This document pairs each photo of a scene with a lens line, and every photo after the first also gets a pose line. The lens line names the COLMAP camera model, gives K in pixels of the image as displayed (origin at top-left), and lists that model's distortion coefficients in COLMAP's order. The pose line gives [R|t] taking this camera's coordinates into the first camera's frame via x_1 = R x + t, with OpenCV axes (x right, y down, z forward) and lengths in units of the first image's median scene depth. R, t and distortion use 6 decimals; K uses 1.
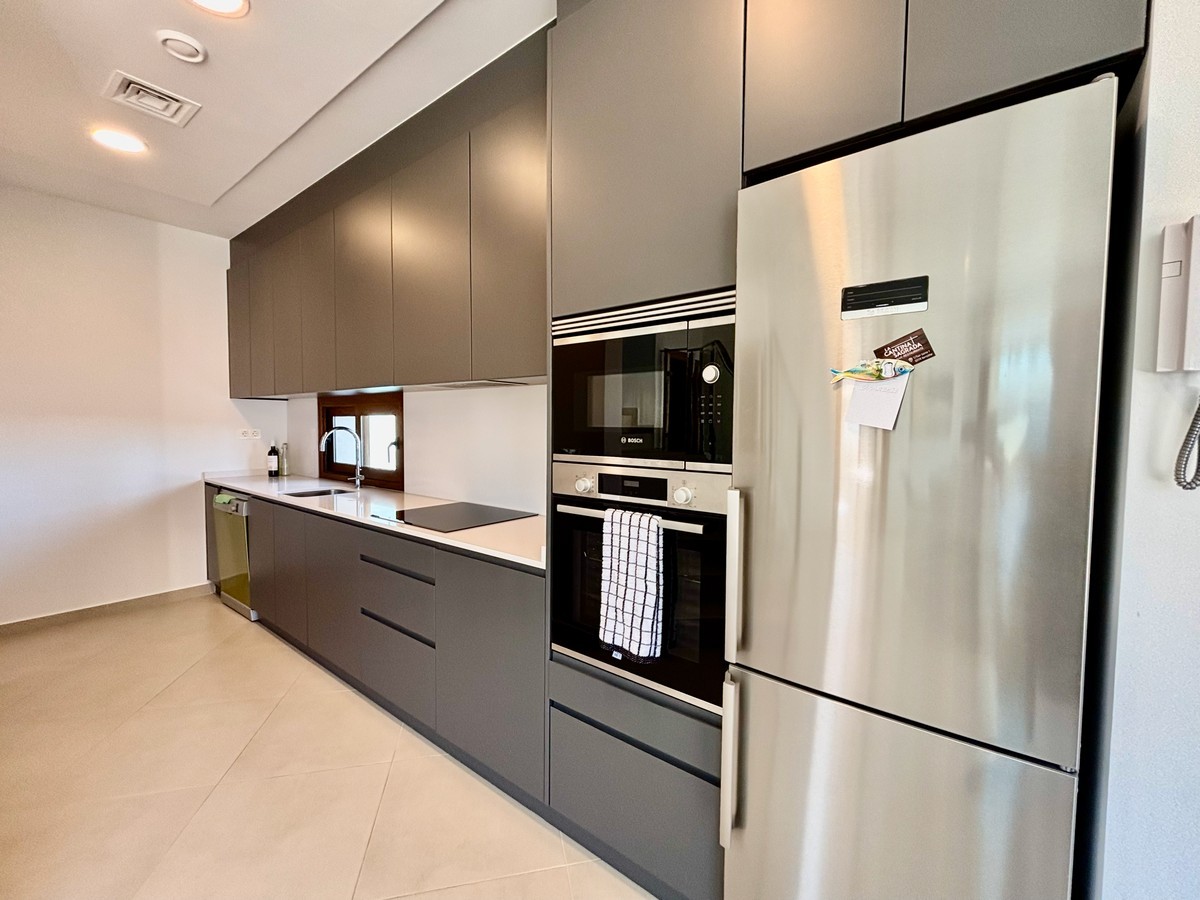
lens RADIAL K [[491.2, 0, 602.5], [0, 491.2, 445.2], [0, 0, 1]] dist [0.000454, 0.000059]
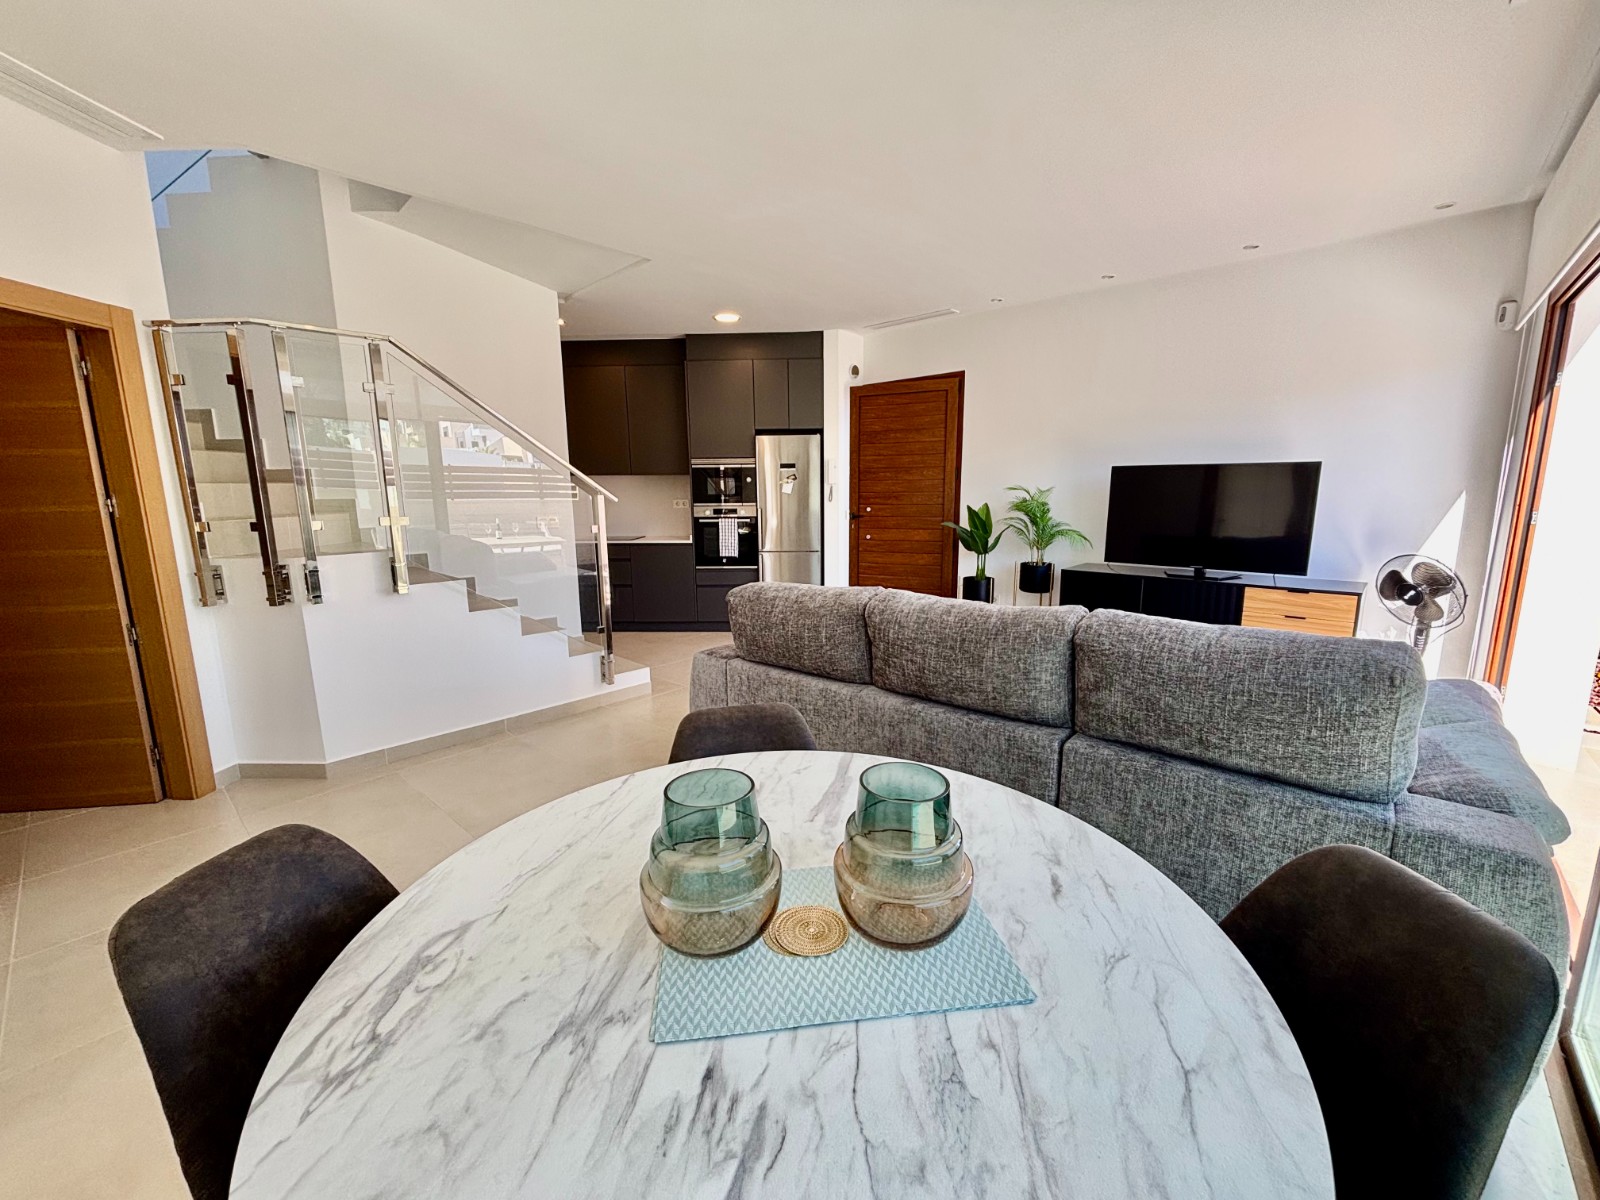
lens RADIAL K [[654.9, 0, 798.7], [0, 654.9, 602.1], [0, 0, 1]] dist [0.000454, 0.000059]
pose [[0.819298, -0.109139, 0.562885, -2.243458], [0.039133, 0.990071, 0.135008, 0.116659], [-0.572031, -0.088584, 0.815434, -3.192708]]
